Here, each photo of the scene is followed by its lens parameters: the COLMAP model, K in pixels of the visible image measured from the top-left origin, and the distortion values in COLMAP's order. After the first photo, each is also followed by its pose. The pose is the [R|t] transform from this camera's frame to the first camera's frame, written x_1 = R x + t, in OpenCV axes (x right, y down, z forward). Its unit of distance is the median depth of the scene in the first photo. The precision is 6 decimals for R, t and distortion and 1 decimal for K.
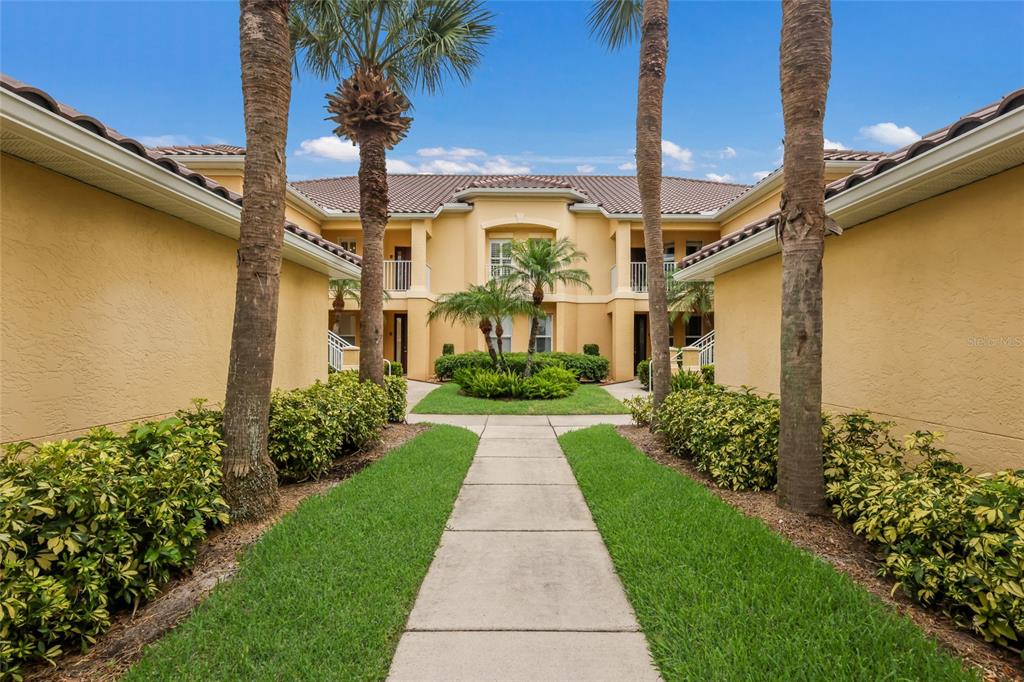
lens RADIAL K [[458.8, 0, 514.4], [0, 458.8, 344.7], [0, 0, 1]] dist [-0.003483, -0.000603]
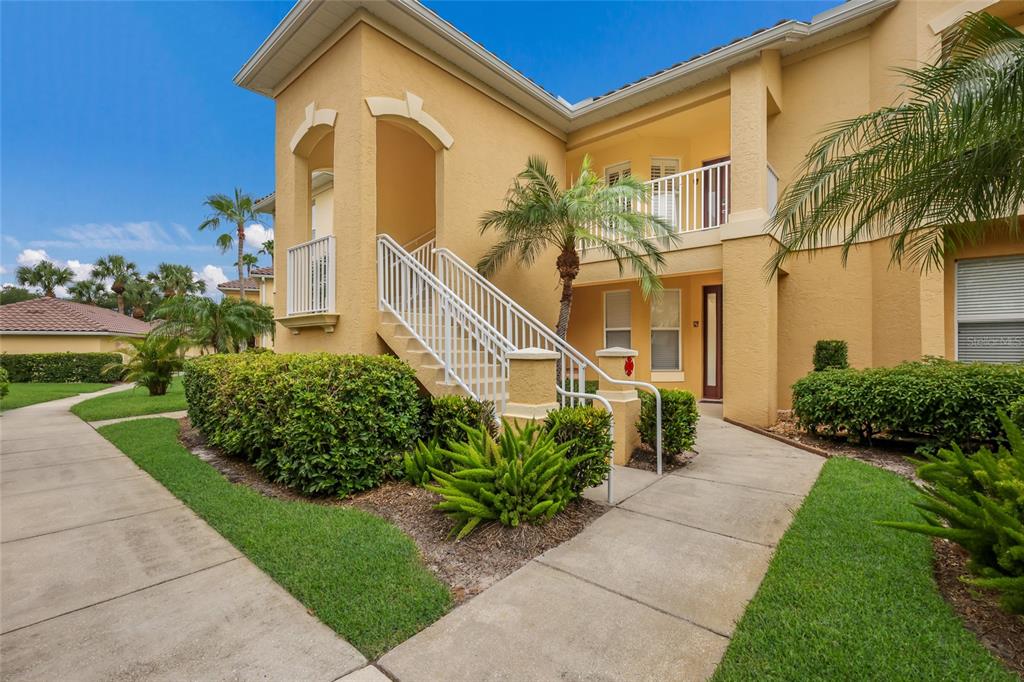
lens RADIAL K [[440.9, 0, 512.0], [0, 440.9, 341.0], [0, 0, 1]] dist [-0.000503, -0.000081]
pose [[0.761149, -0.005663, -0.648553, -0.145494], [0.001562, 0.999975, -0.006899, 0.000315], [0.648576, 0.004238, 0.761138, 0.717332]]
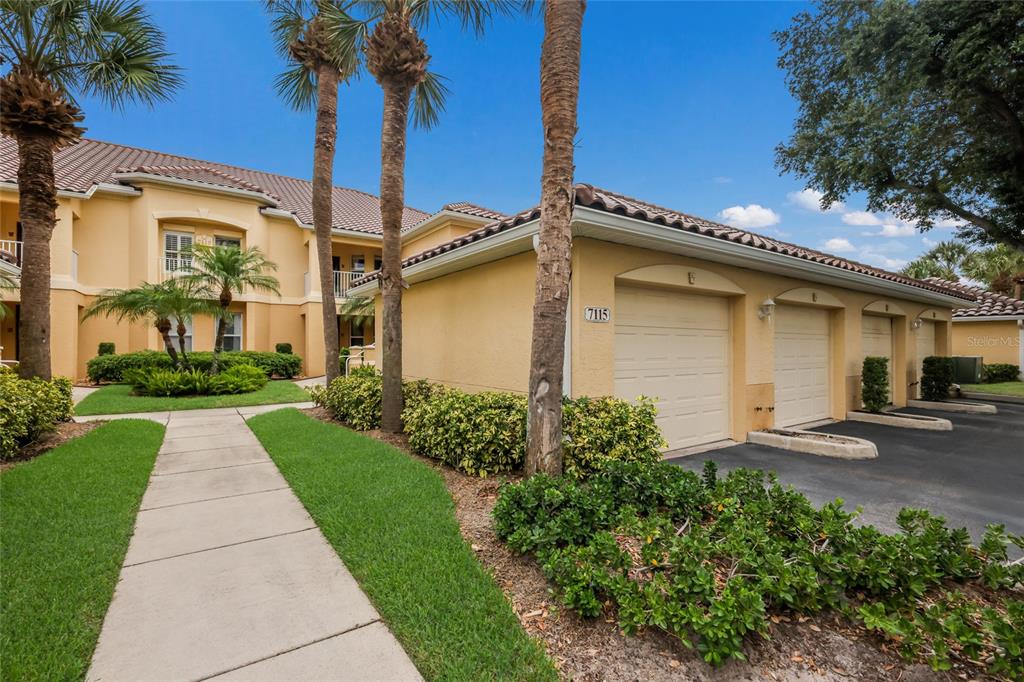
lens RADIAL K [[458.8, 0, 514.4], [0, 458.8, 344.7], [0, 0, 1]] dist [-0.003483, -0.000603]
pose [[0.815453, -0.000433, 0.578823, -0.017486], [-0.000948, 0.999997, 0.002085, -0.000795], [-0.578822, -0.002249, 0.815451, -0.253359]]
